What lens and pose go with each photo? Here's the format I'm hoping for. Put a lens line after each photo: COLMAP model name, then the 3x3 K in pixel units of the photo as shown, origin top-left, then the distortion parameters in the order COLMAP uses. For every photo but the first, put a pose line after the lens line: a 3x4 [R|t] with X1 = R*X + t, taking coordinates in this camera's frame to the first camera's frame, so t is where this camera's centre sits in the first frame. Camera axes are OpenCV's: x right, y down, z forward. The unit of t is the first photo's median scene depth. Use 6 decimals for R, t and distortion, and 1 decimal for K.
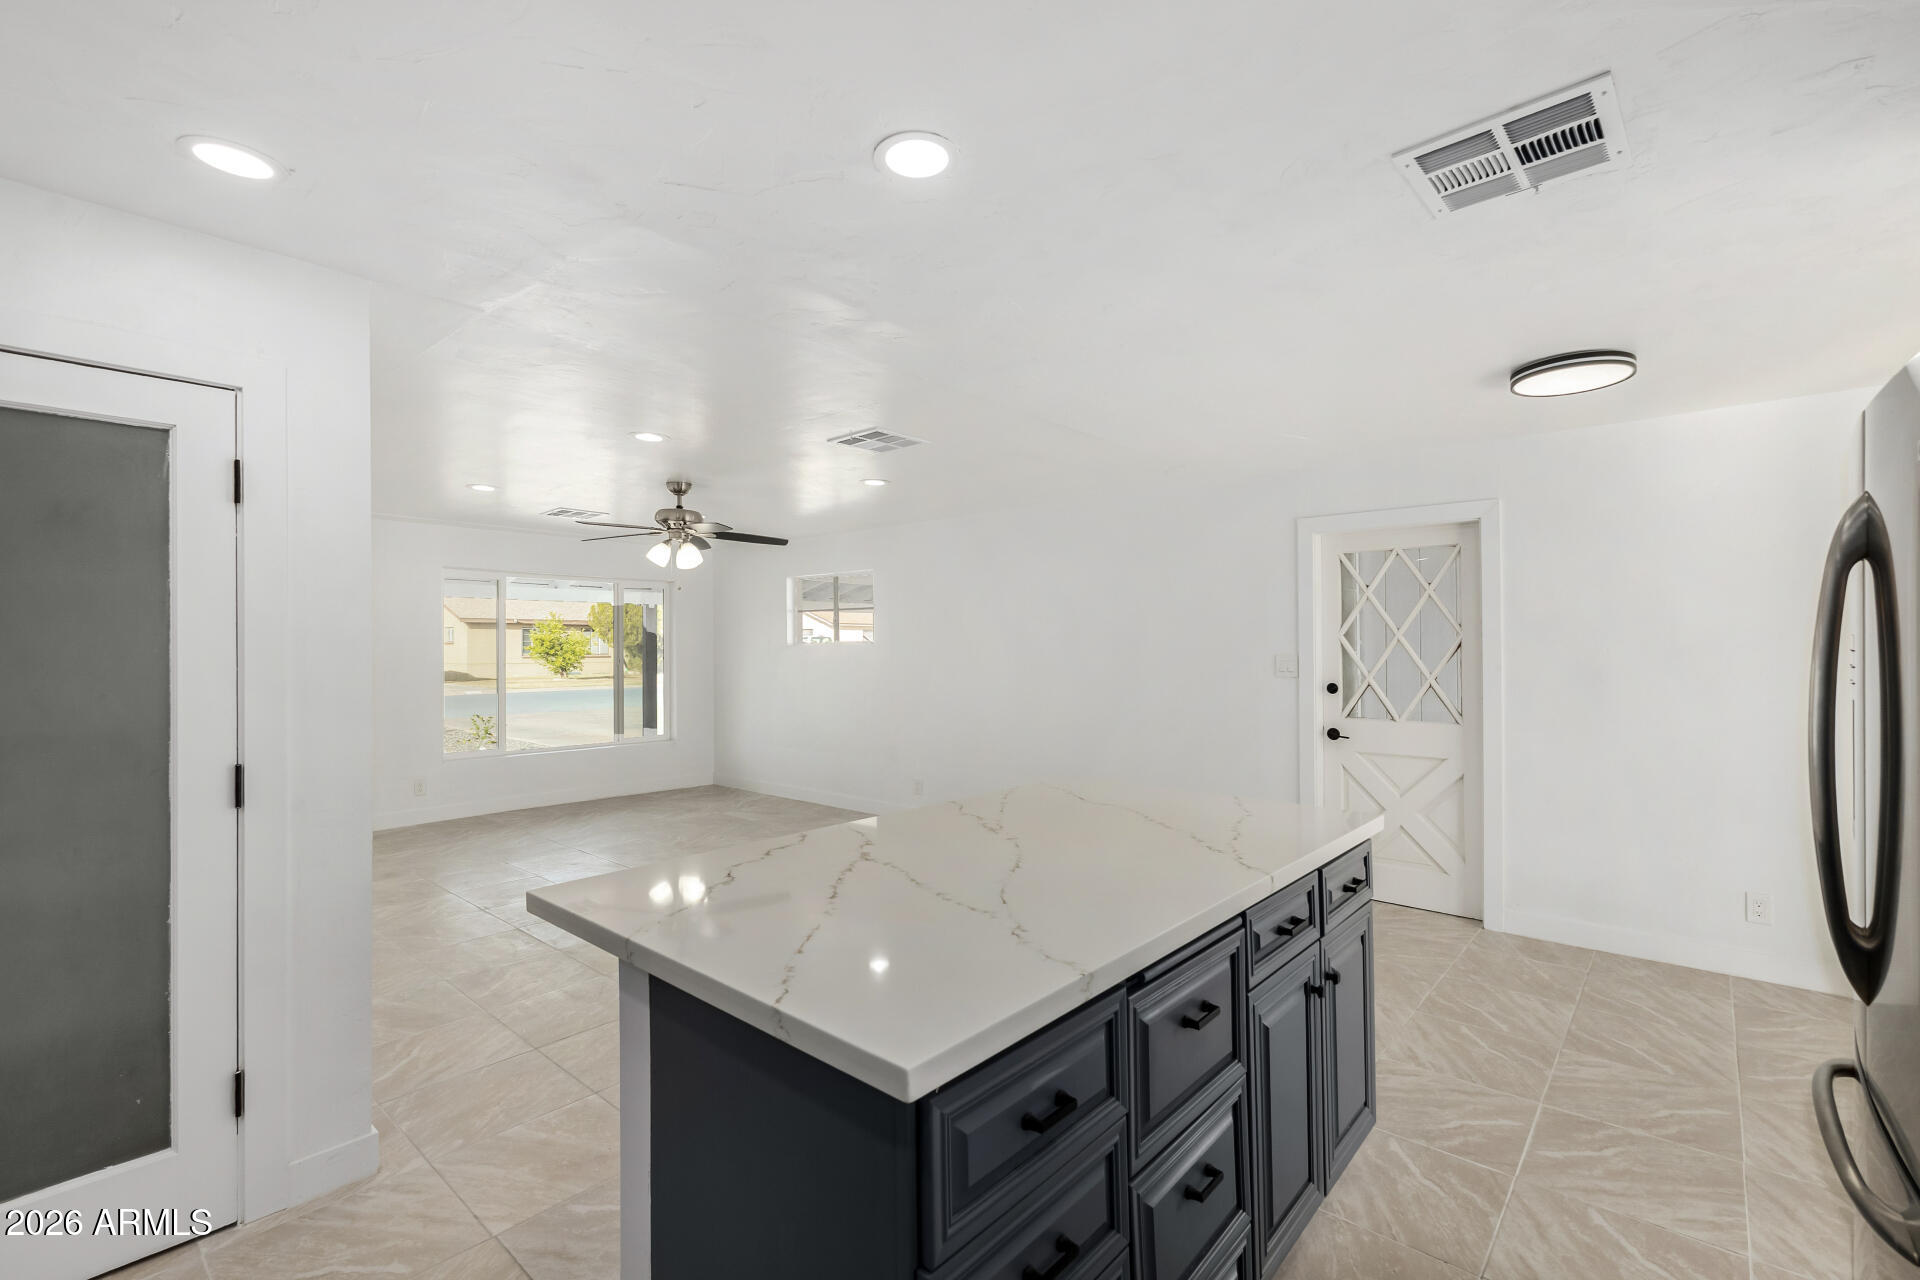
lens RADIAL K [[855.2, 0, 952.1], [0, 855.2, 639.6], [0, 0, 1]] dist [0.010059, 0.000051]
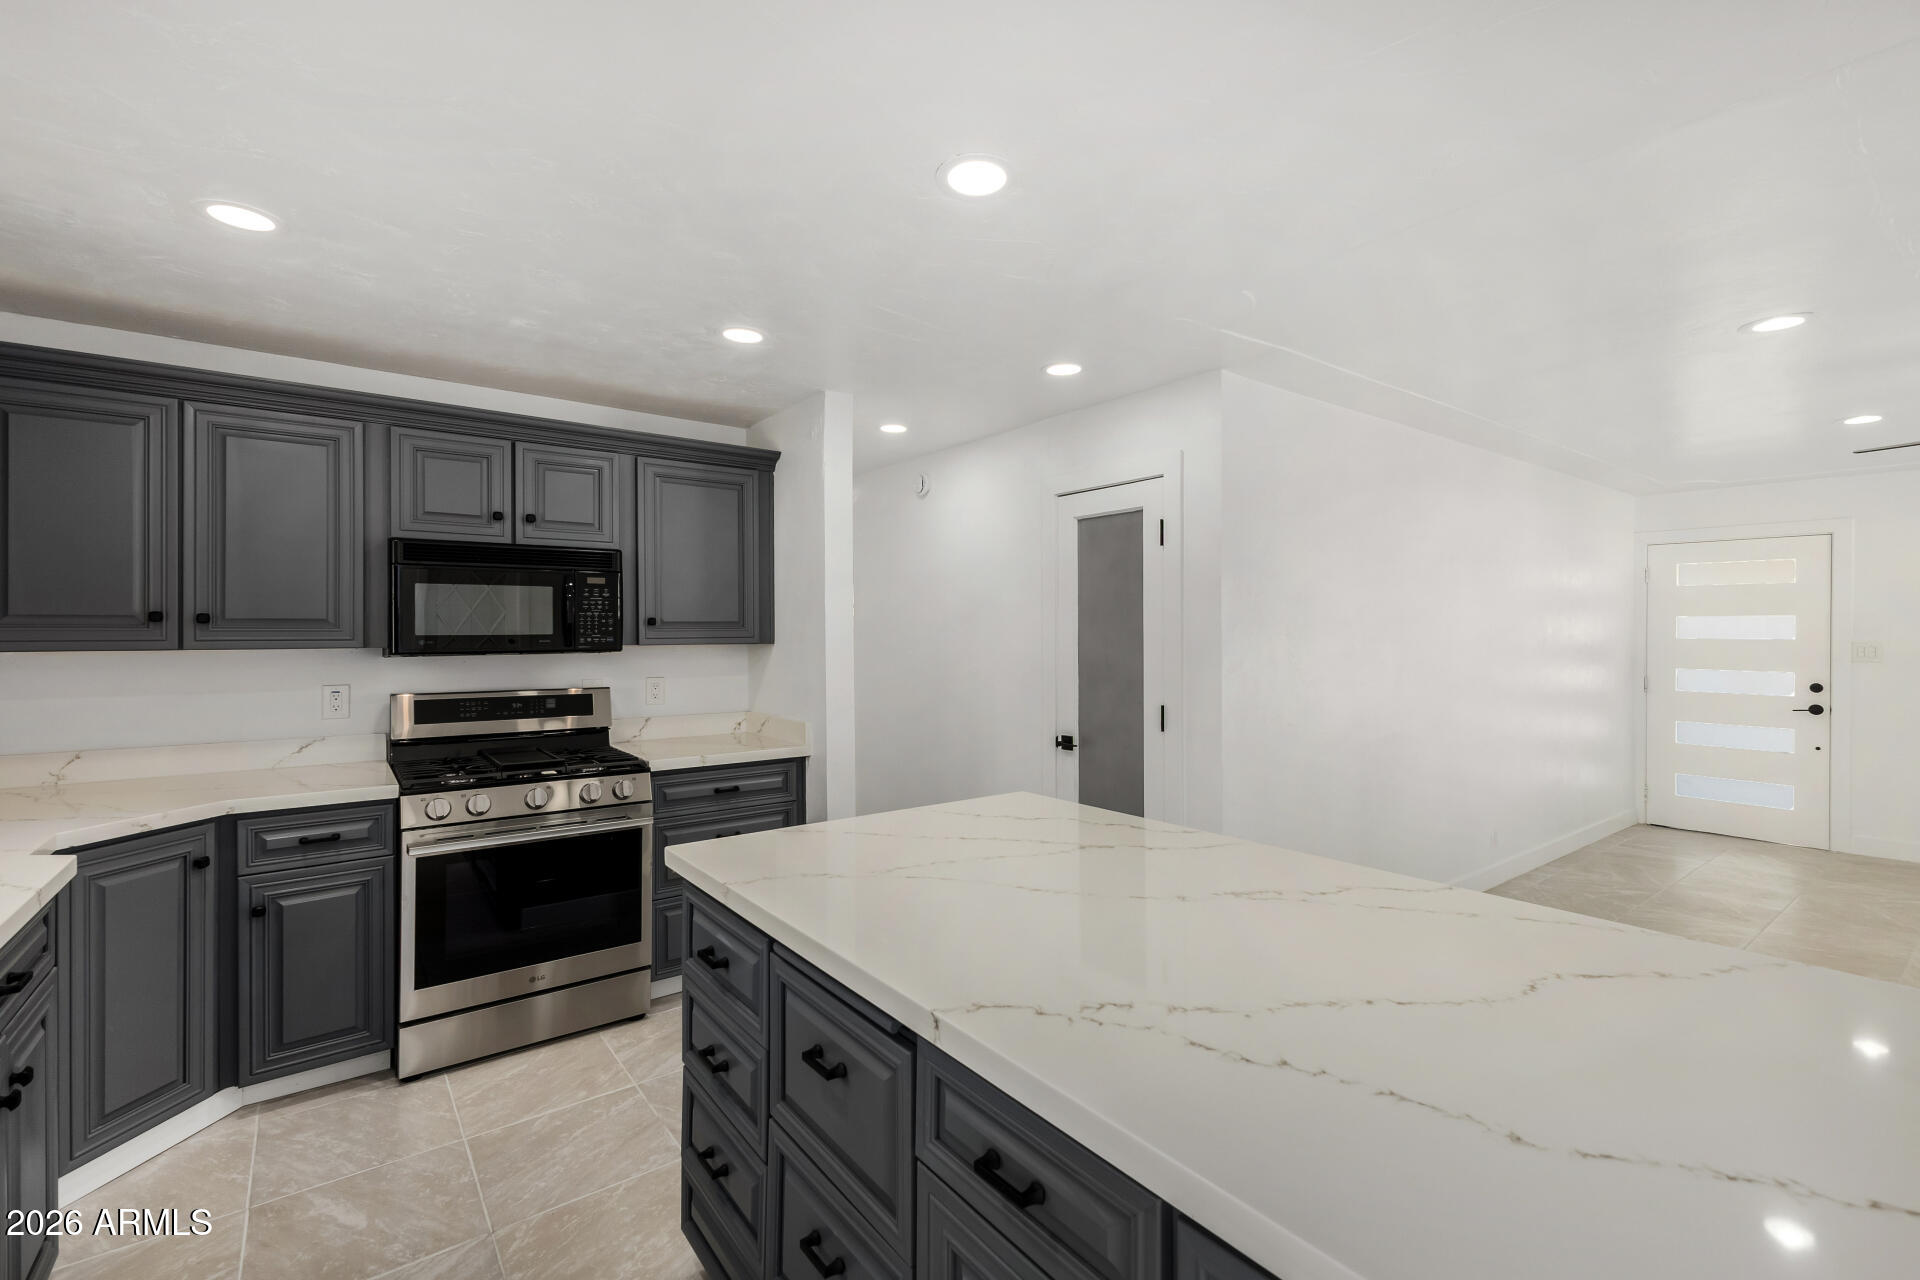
lens RADIAL K [[836.5, 0, 984.7], [0, 836.5, 637.4], [0, 0, 1]] dist [0.008902, -0.000320]
pose [[-0.177116, 0.007816, -0.984159, 0.794479], [0.010247, 0.999929, 0.006097, 0.004678], [0.984137, -0.009005, -0.177184, 0.956989]]
